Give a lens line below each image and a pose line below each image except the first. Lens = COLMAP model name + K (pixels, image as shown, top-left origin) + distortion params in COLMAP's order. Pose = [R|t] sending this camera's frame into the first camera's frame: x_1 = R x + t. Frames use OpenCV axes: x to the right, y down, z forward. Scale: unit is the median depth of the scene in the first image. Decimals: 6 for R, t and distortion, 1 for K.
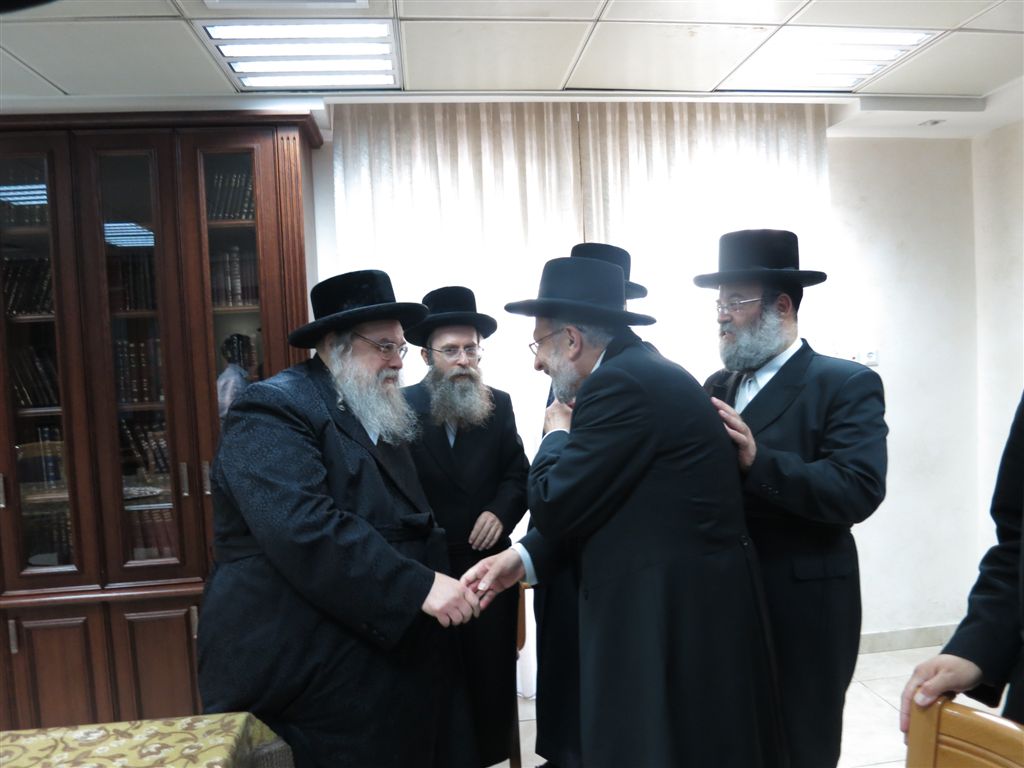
lens RADIAL K [[735.3, 0, 512.0], [0, 735.3, 384.0], [0, 0, 1]] dist [-0.051539, 0.018281]
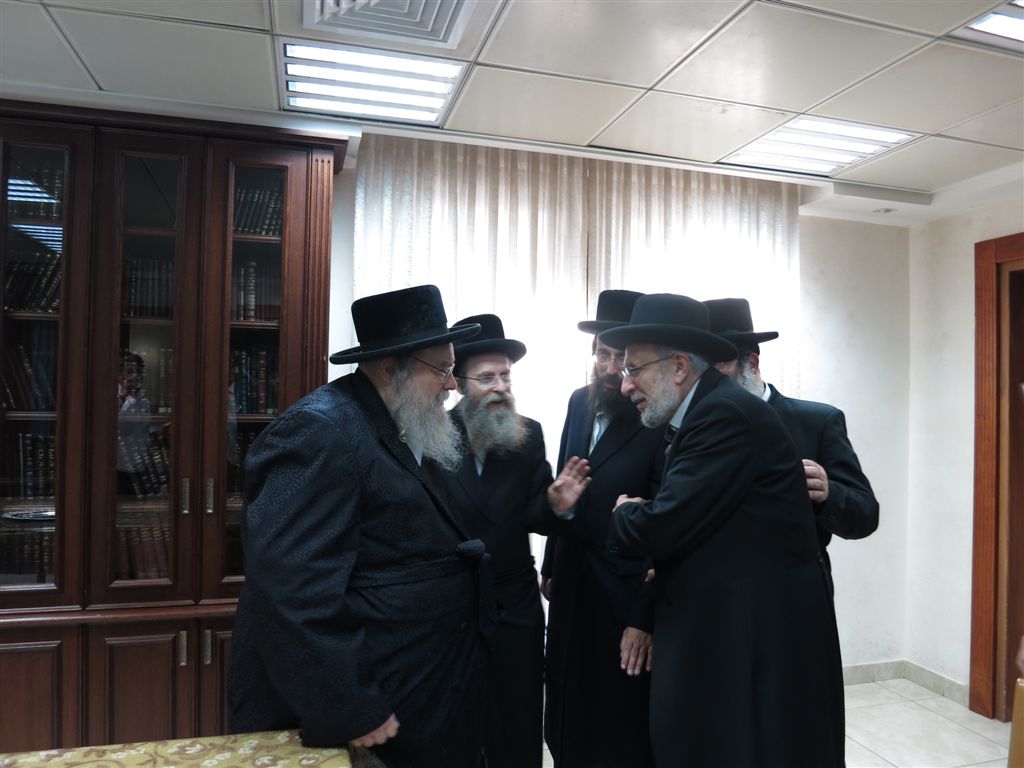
lens RADIAL K [[730.0, 0, 508.2], [0, 730.0, 383.4], [0, 0, 1]] dist [-0.035019, 0.000015]
pose [[0.985821, 0.066213, 0.154186, -0.178308], [-0.055587, 0.995837, -0.072237, 0.027650], [-0.158327, 0.062642, 0.985398, -0.015367]]
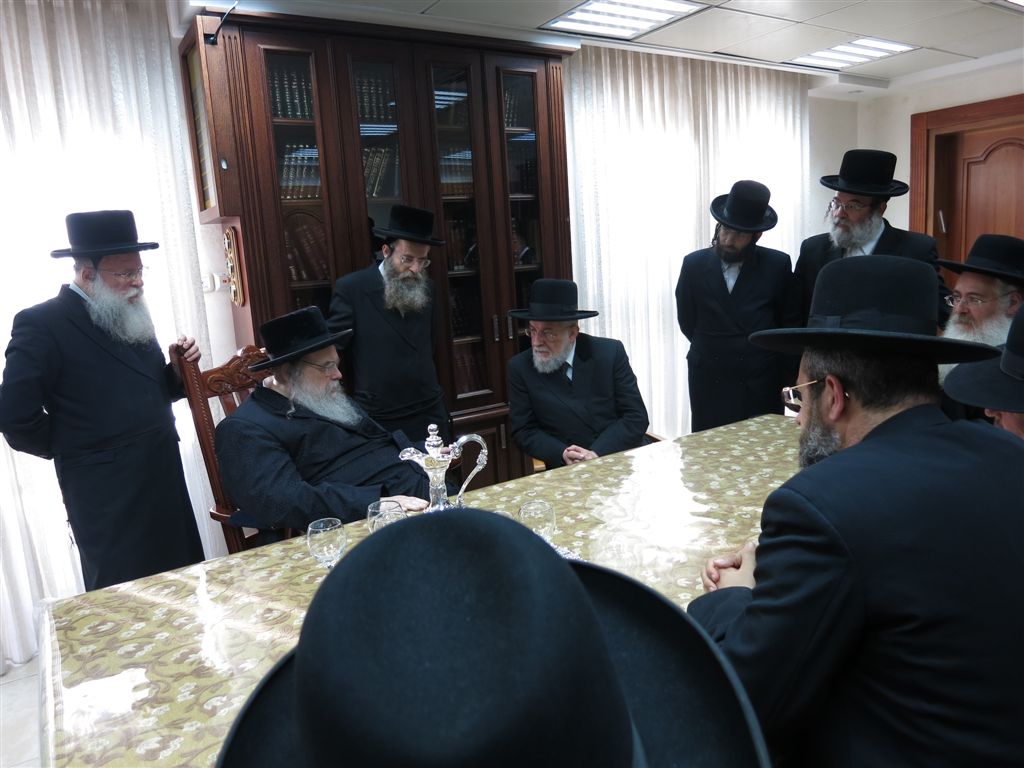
lens RADIAL K [[735.3, 0, 512.0], [0, 735.3, 384.0], [0, 0, 1]] dist [-0.051539, 0.018281]
pose [[0.901645, -0.087556, 0.423522, -0.940579], [0.042191, 0.992429, 0.115347, 0.075304], [-0.430415, -0.086133, 0.898512, -0.200173]]
